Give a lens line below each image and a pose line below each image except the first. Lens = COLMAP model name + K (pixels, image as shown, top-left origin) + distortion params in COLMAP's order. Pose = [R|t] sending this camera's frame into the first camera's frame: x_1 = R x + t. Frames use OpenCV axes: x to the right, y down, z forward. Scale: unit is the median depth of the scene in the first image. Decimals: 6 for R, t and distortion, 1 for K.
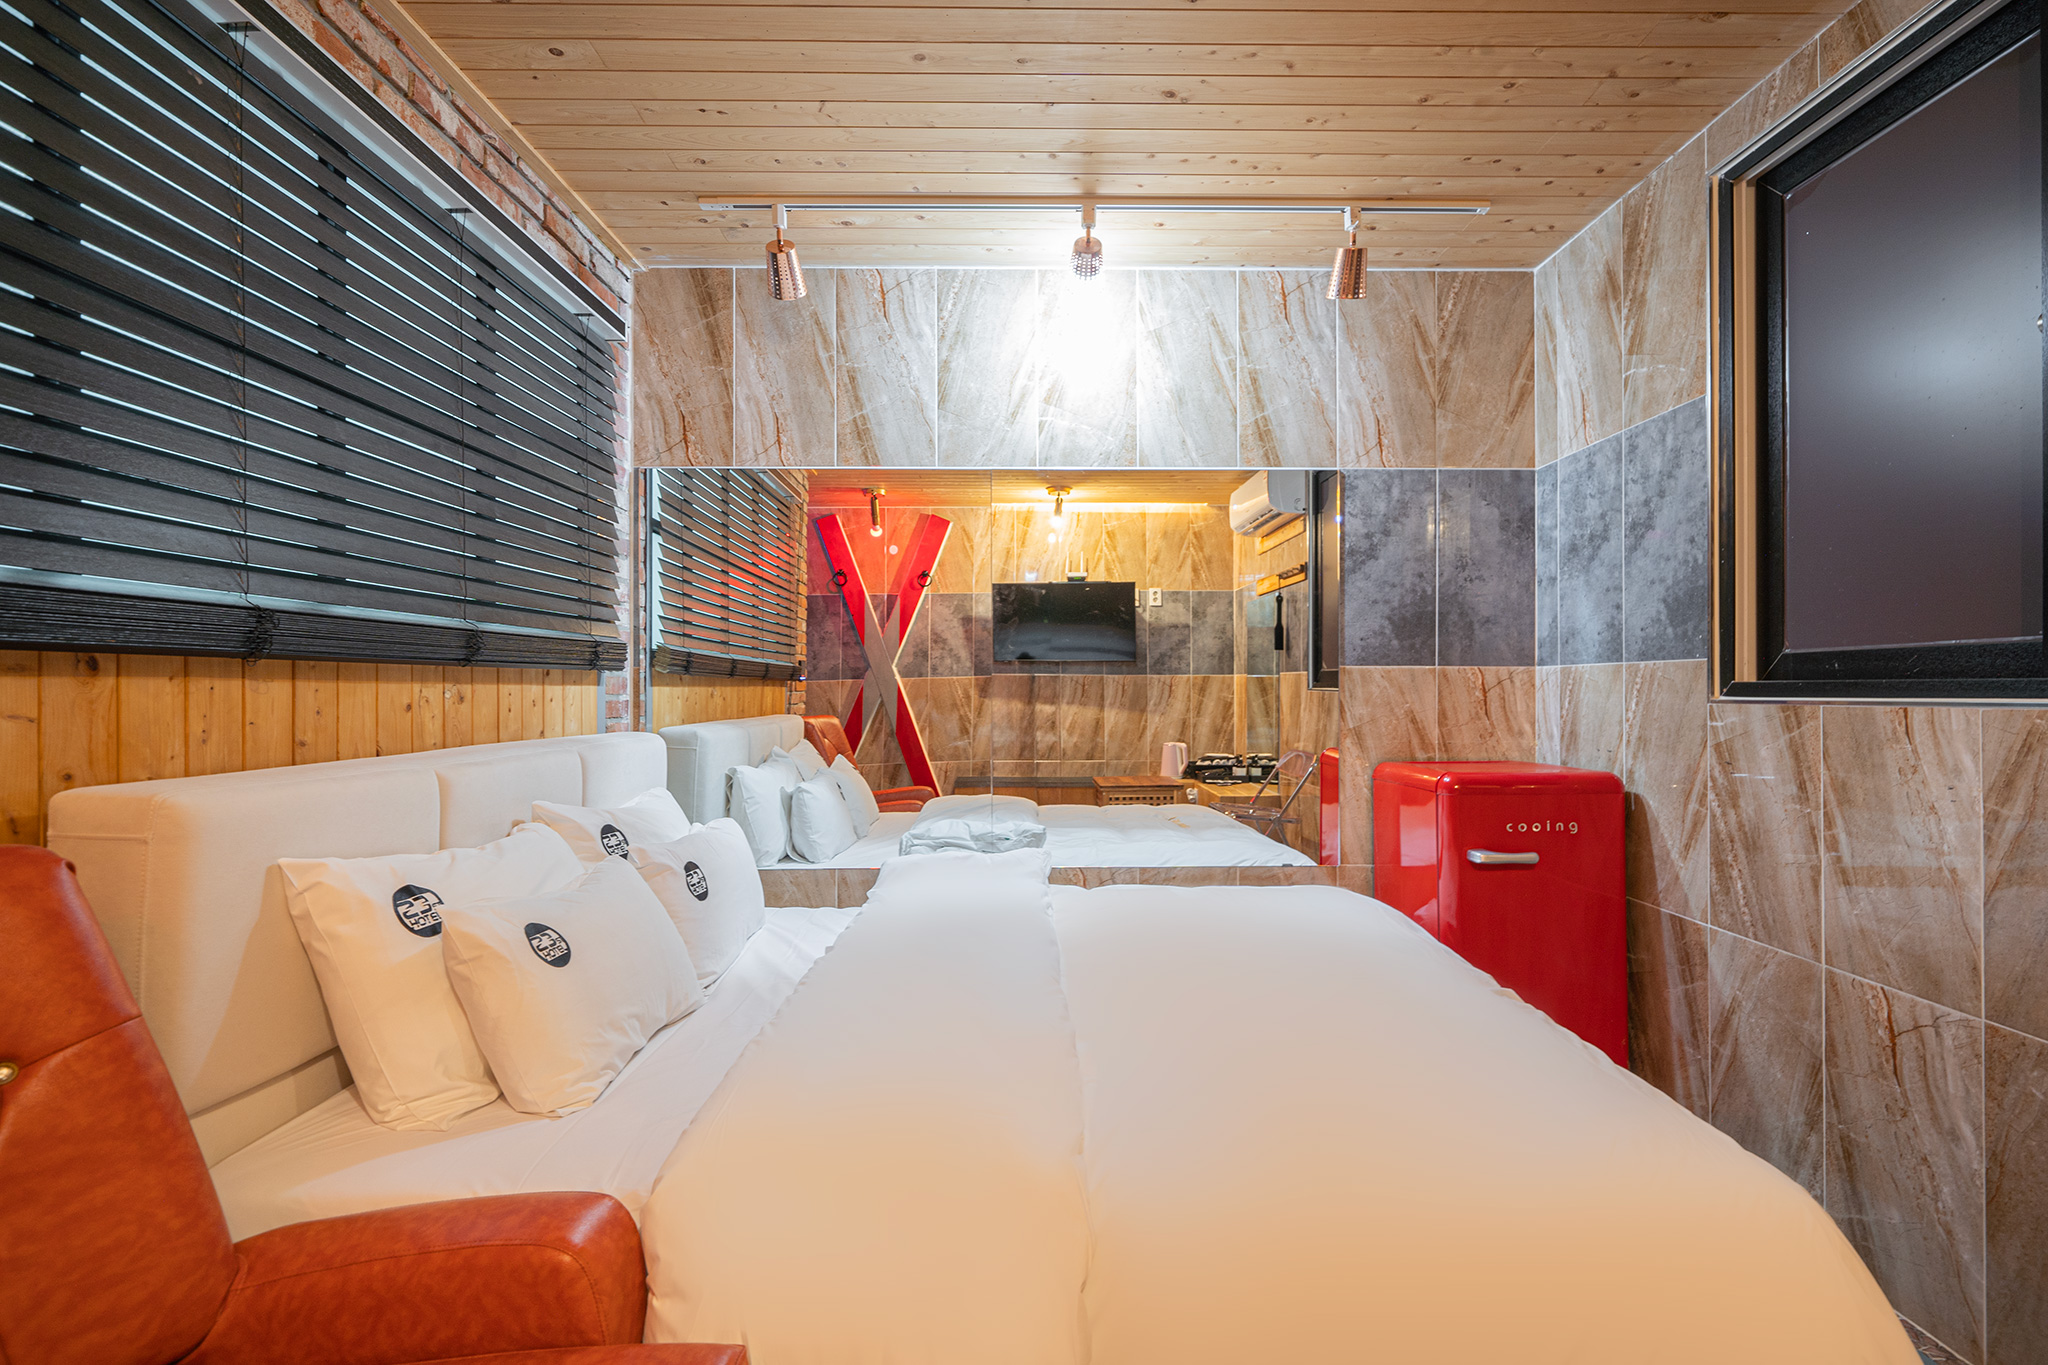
lens RADIAL K [[930.0, 0, 1031.8], [0, 930.0, 680.6], [0, 0, 1]] dist [0.003820, 0.000576]
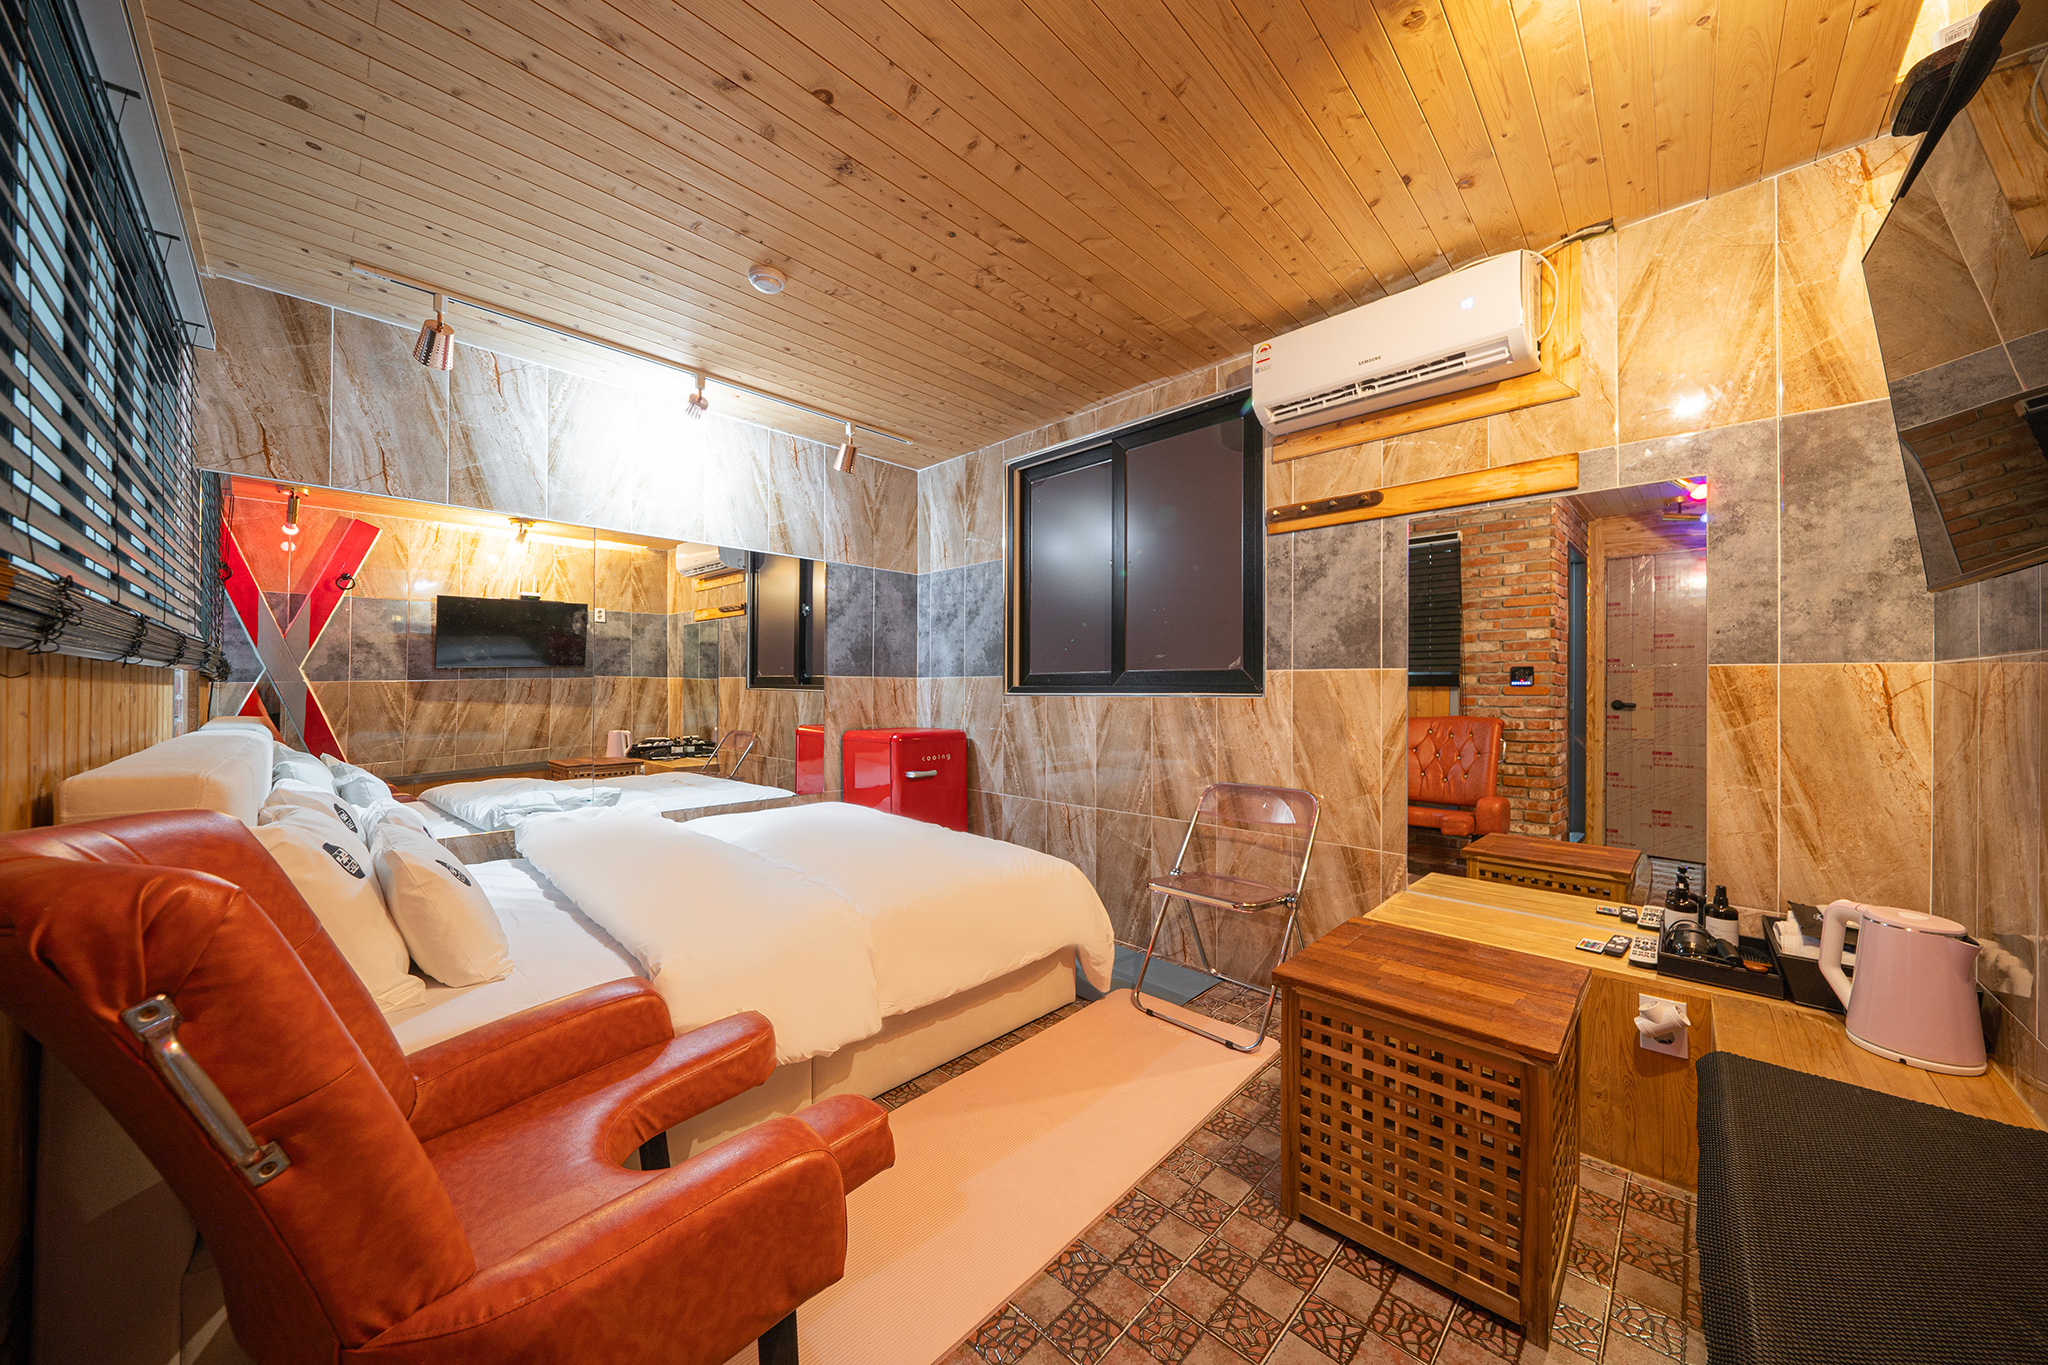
lens RADIAL K [[693.0, 0, 1024.0], [0, 693.0, 682.5], [0, 0, 1]] dist [-0.001669, -0.000300]
pose [[0.703400, 0.008190, 0.710747, -0.321898], [-0.008501, 0.999959, -0.003110, -0.002674], [-0.710744, -0.003854, 0.703441, -0.162209]]
